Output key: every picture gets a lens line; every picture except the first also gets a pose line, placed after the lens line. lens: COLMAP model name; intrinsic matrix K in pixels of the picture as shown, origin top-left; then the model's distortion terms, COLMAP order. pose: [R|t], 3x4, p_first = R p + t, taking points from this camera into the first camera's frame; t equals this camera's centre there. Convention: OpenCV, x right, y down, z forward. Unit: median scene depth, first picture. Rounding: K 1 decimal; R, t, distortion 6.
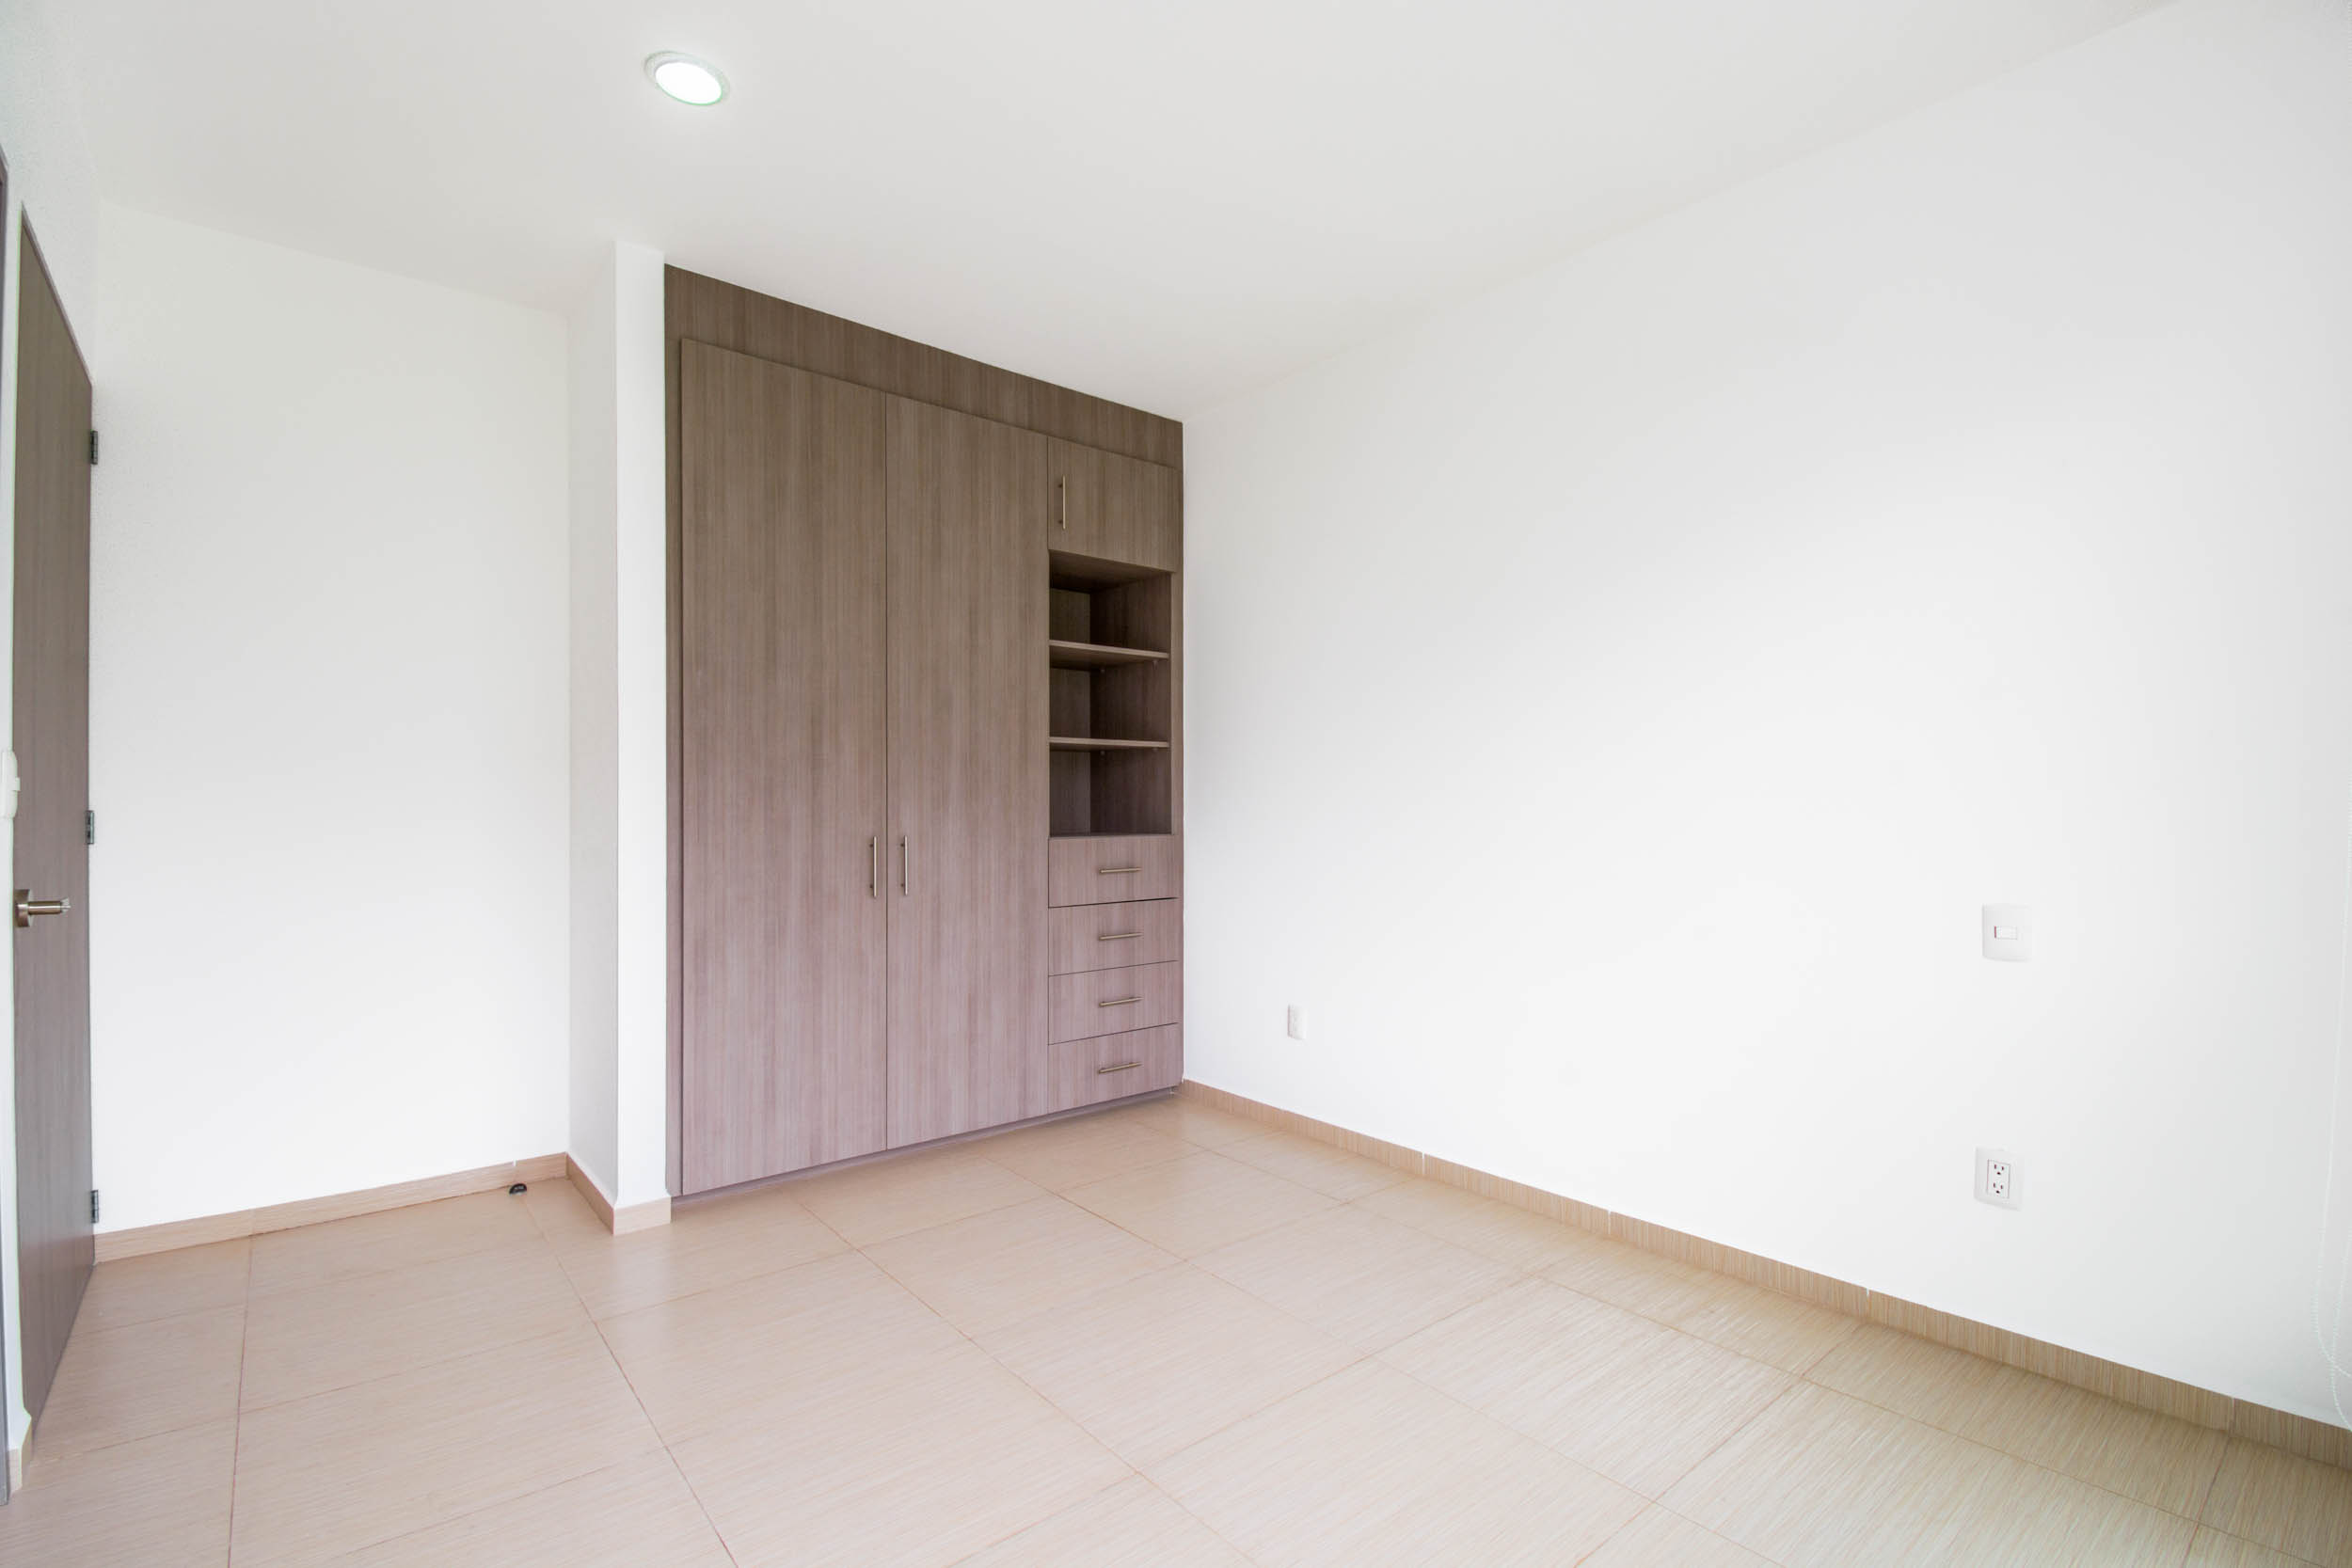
lens RADIAL K [[1072.9, 0, 1189.8], [0, 1072.9, 793.6], [0, 0, 1]] dist [0.011857, -0.012077]
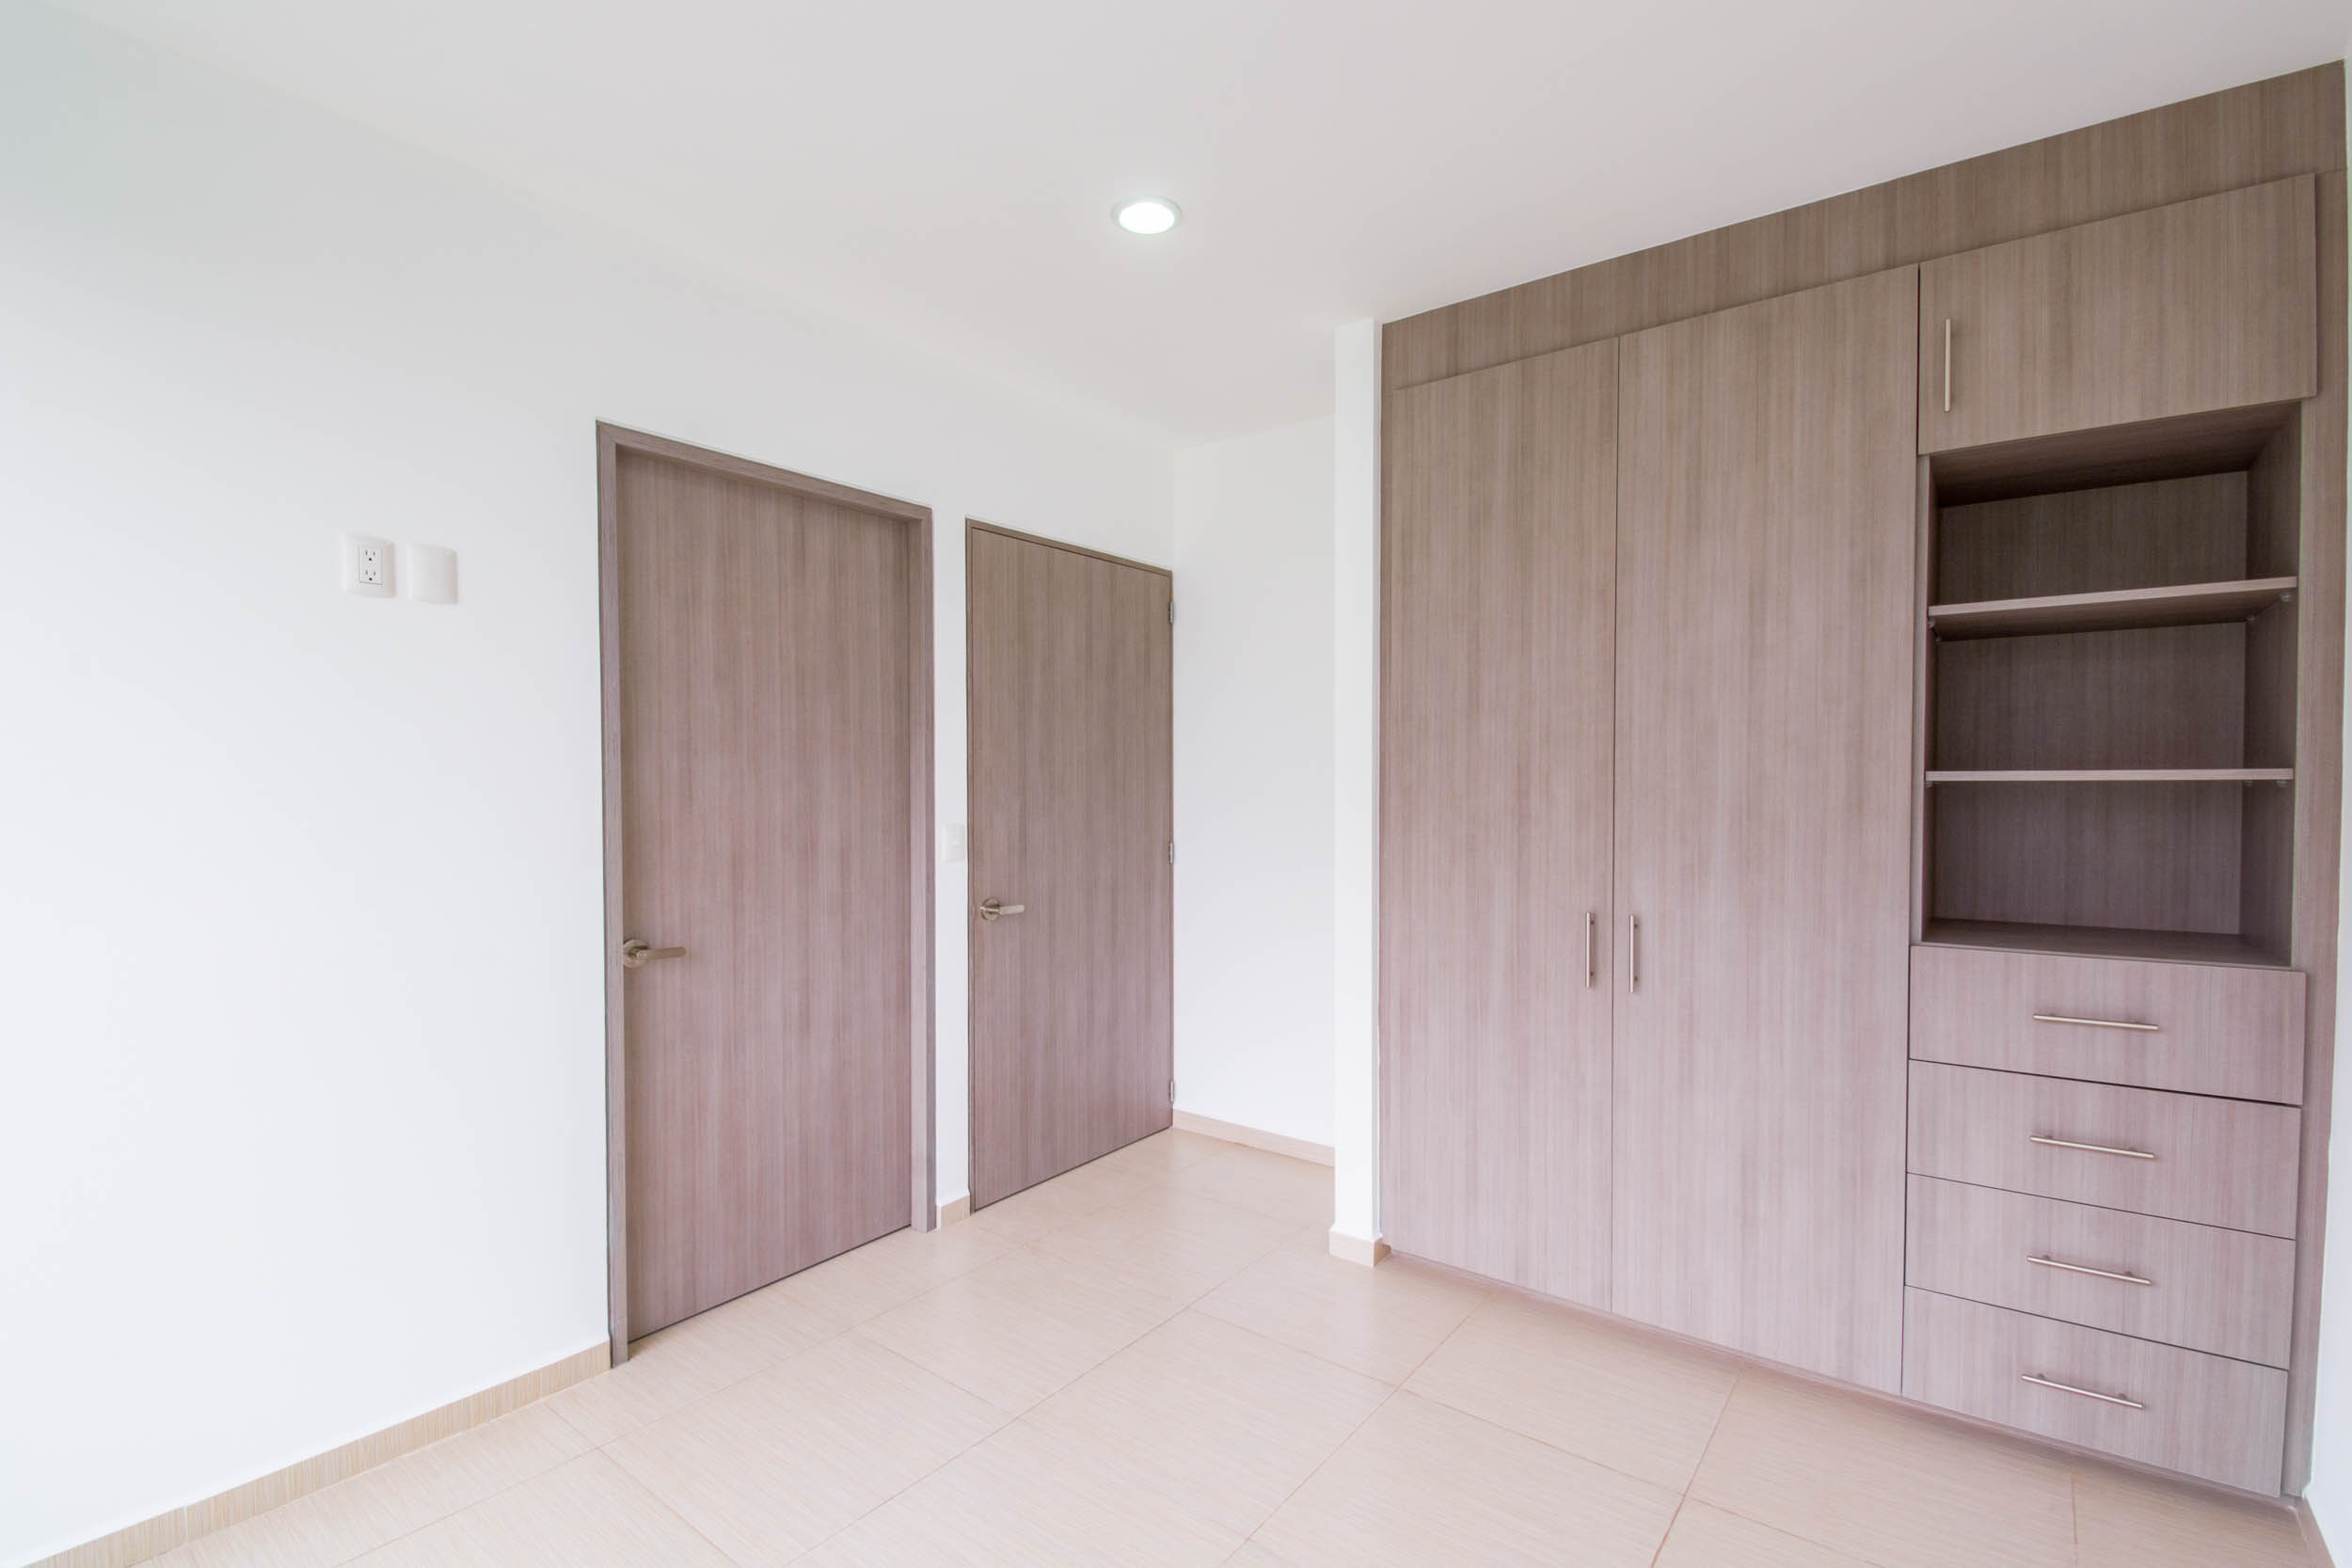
lens RADIAL K [[1072.9, 0, 1170.6], [0, 1072.9, 788.4], [0, 0, 1]] dist [0.011857, -0.012077]
pose [[0.200655, 0.009425, -0.979617, 0.405006], [0.016681, 0.999776, 0.013036, -0.063929], [0.979520, -0.018957, 0.200453, 0.517161]]
